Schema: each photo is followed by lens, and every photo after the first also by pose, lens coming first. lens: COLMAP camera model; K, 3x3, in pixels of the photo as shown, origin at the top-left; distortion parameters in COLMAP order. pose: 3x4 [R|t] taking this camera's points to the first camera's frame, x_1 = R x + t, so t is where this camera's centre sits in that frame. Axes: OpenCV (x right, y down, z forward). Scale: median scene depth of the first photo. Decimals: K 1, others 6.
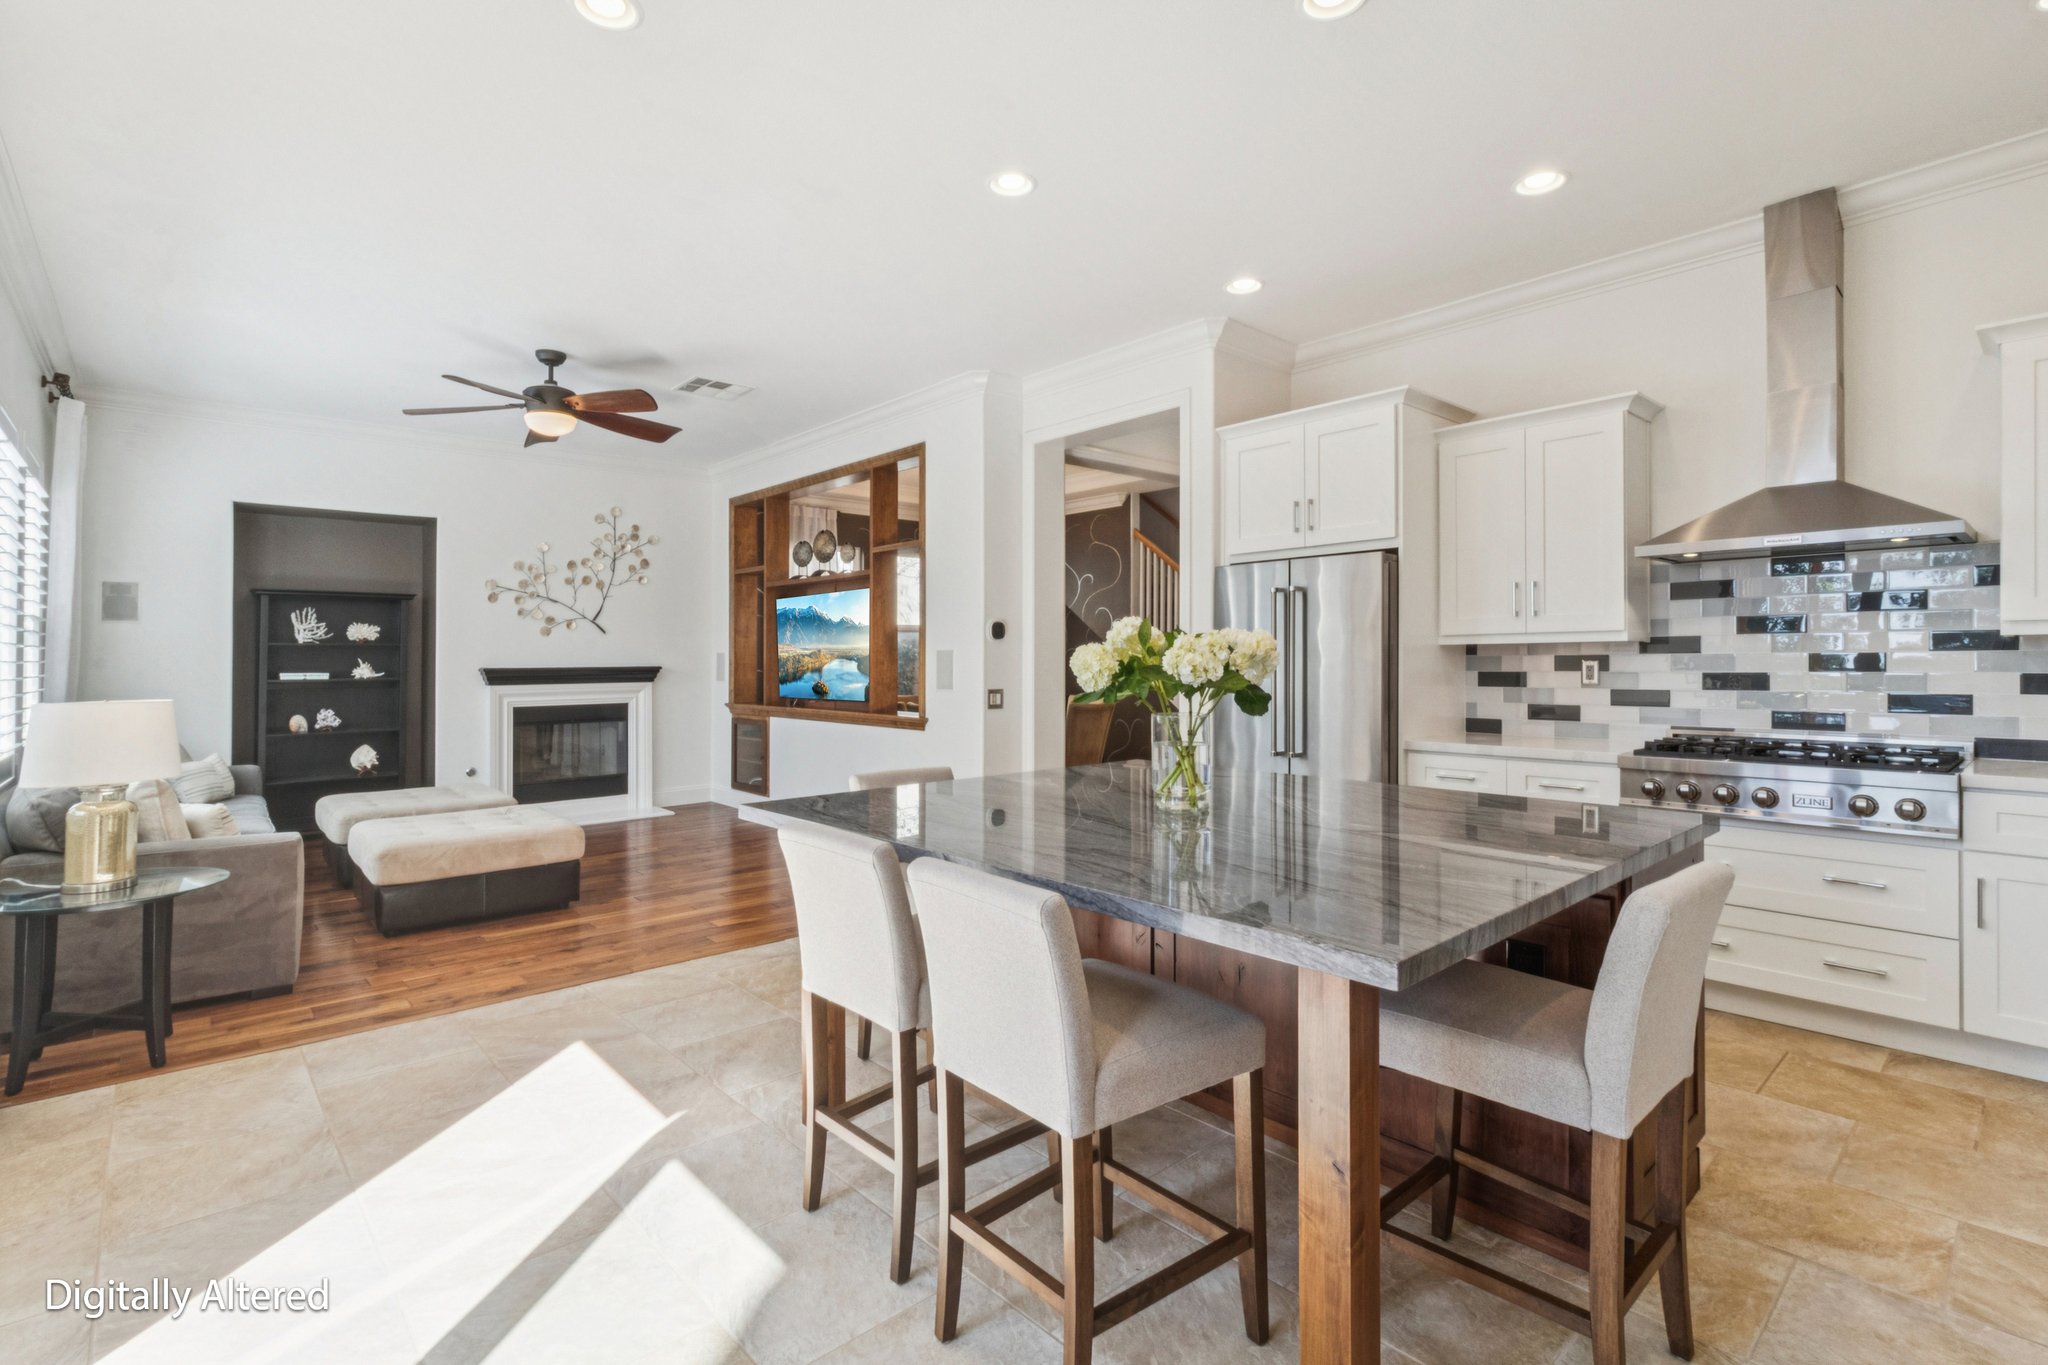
lens RADIAL K [[949.8, 0, 1006.1], [0, 949.8, 652.3], [0, 0, 1]] dist [-0.000149, -0.000486]
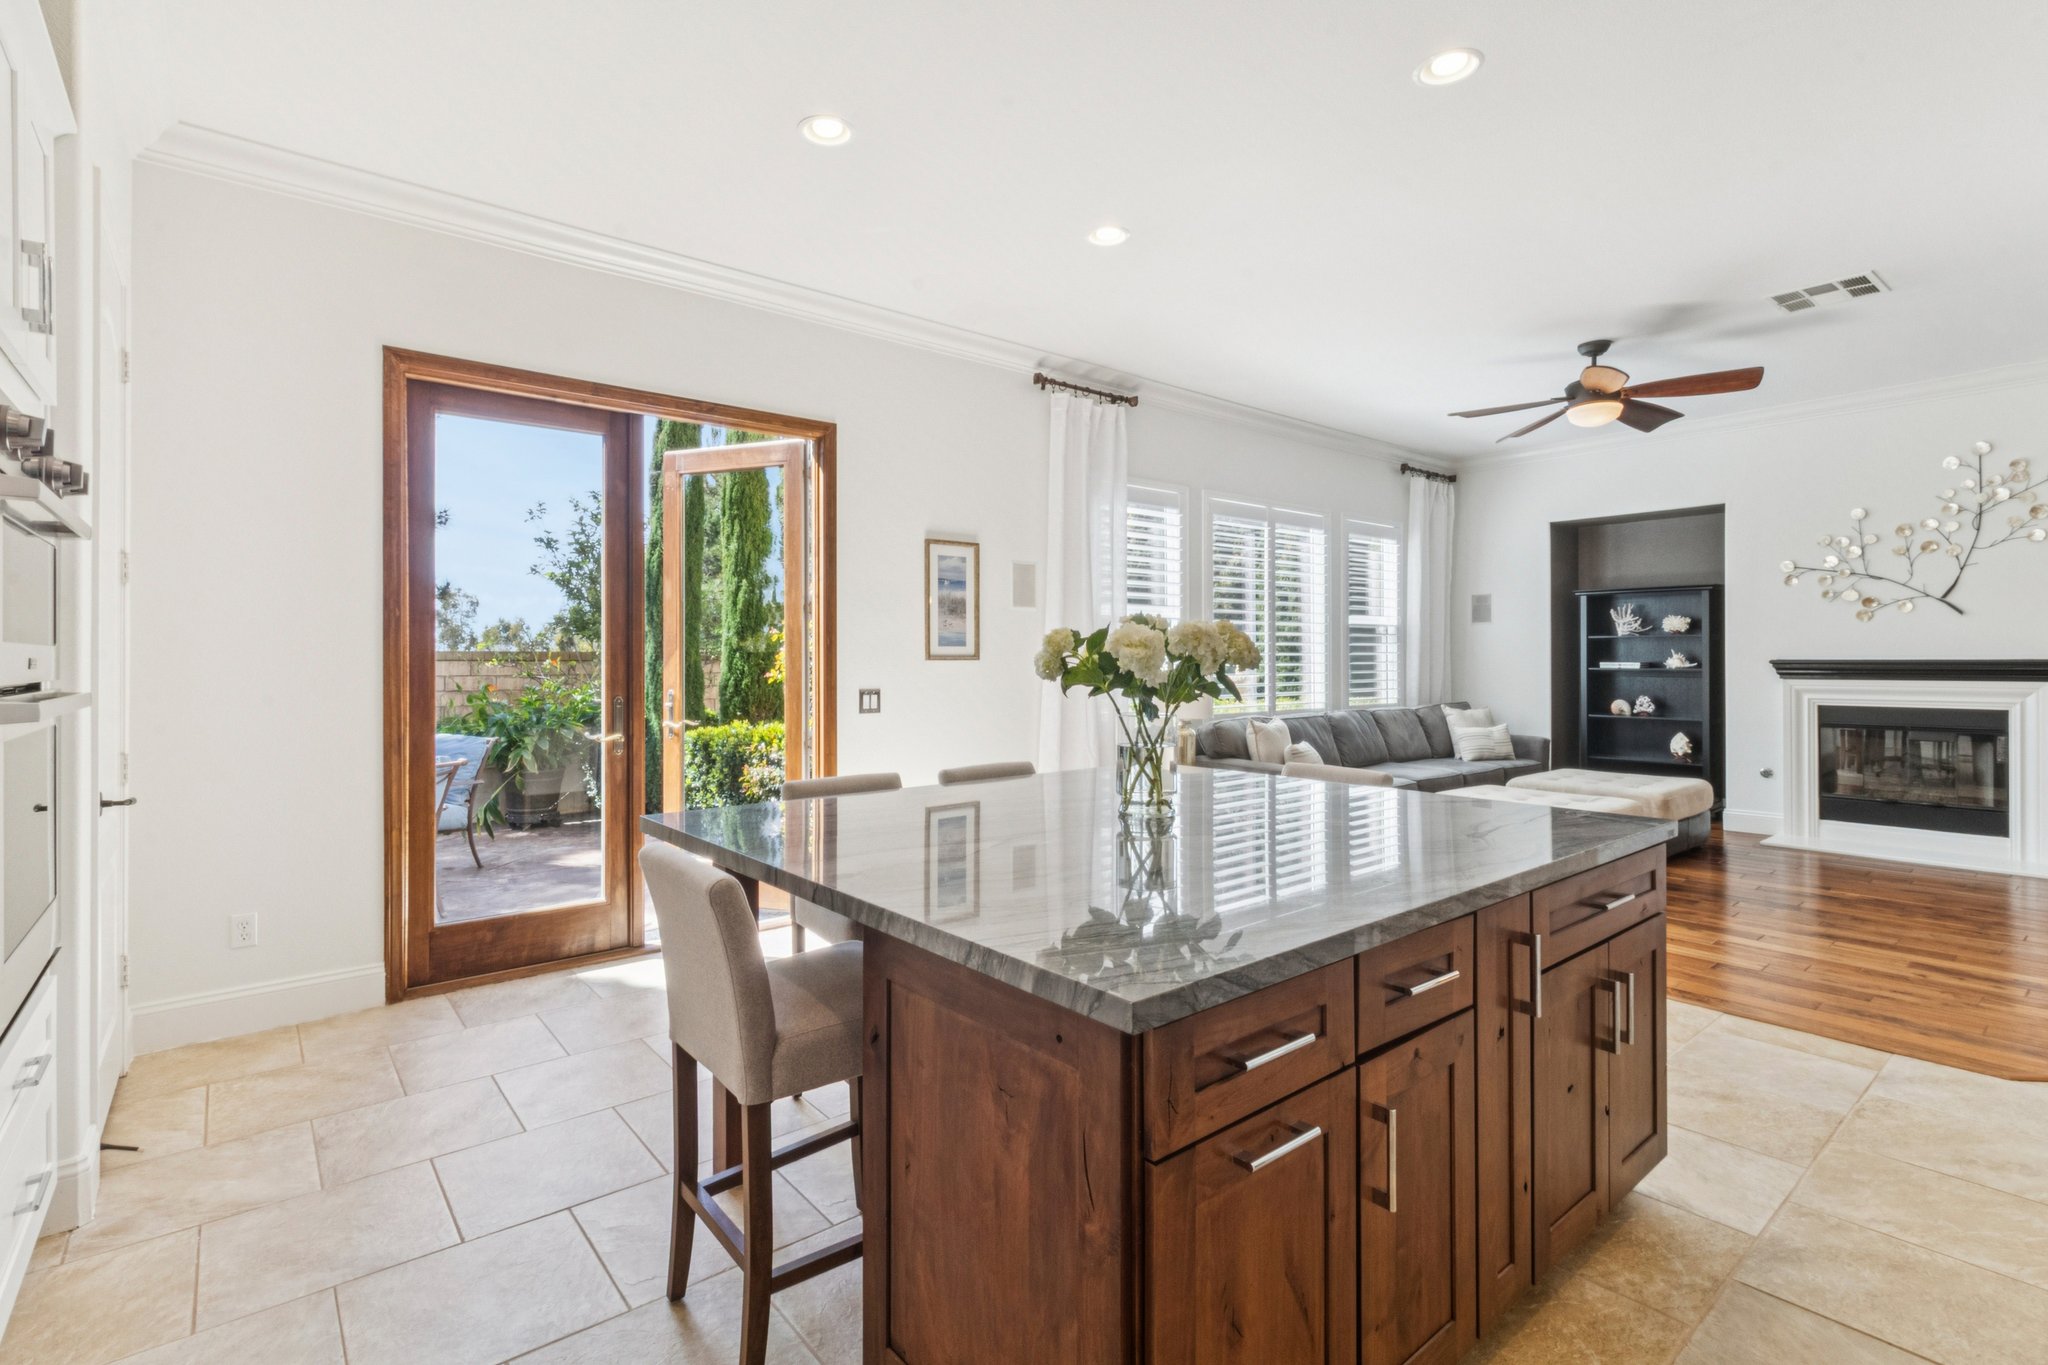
lens RADIAL K [[949.8, 0, 1007.5], [0, 949.8, 663.1], [0, 0, 1]] dist [-0.000149, -0.000486]
pose [[-0.045772, 0.012151, -0.998878, 0.407973], [0.012965, 0.999849, 0.011569, 0.000019], [0.998868, -0.012421, -0.045923, 0.320365]]
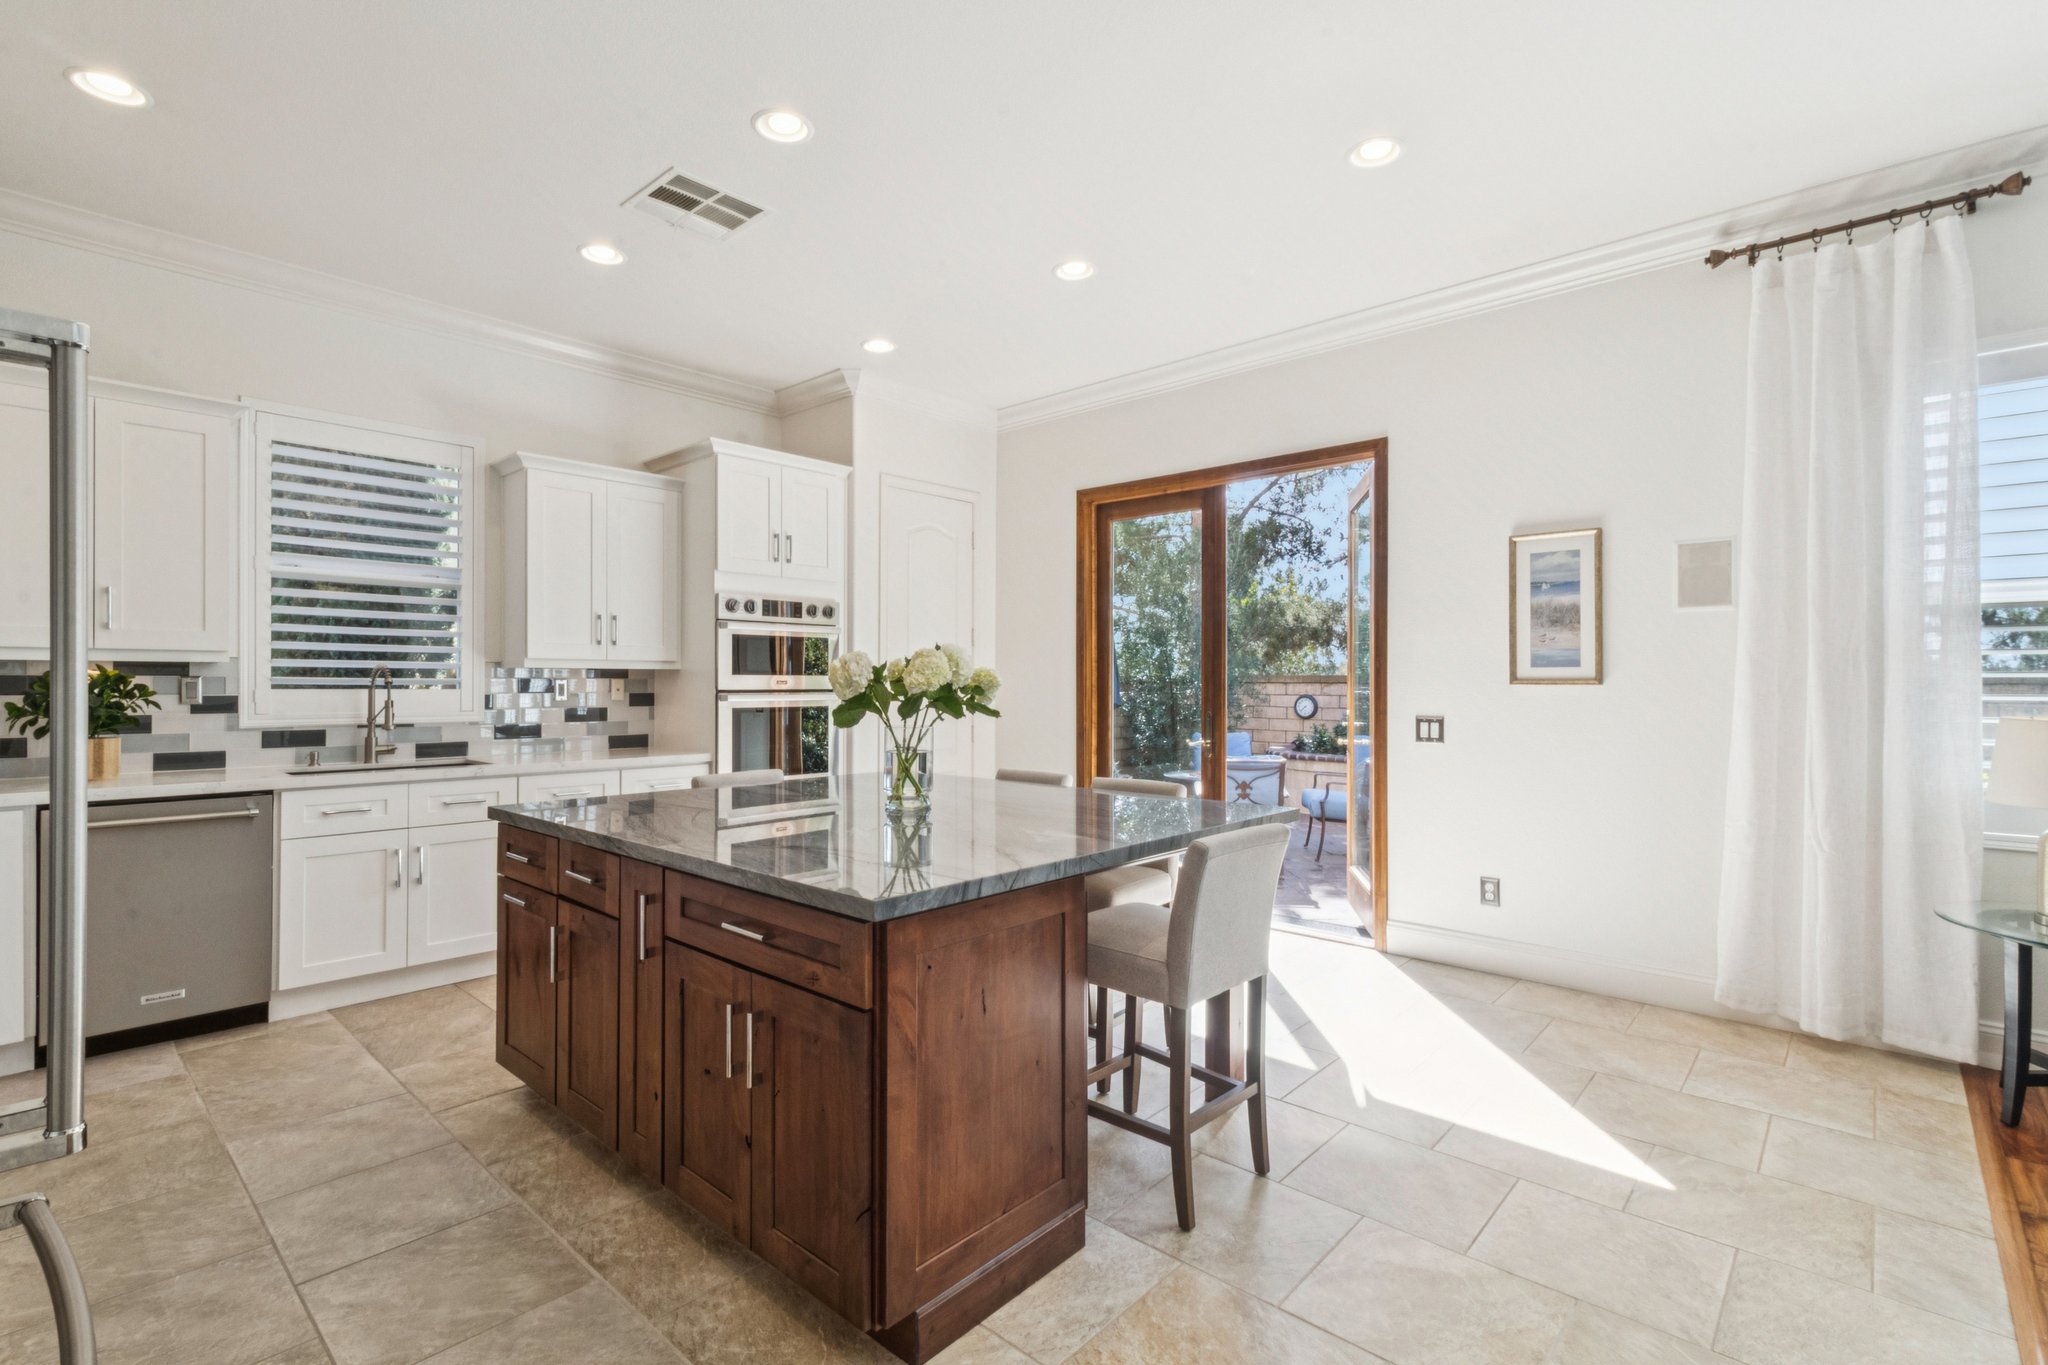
lens RADIAL K [[949.8, 0, 1001.6], [0, 949.8, 680.4], [0, 0, 1]] dist [-0.000149, -0.000486]
pose [[-0.995709, 0.005179, -0.092396, 0.062055], [0.006268, 0.999914, -0.011499, 0.007432], [0.092328, -0.012029, -0.995656, 0.779954]]
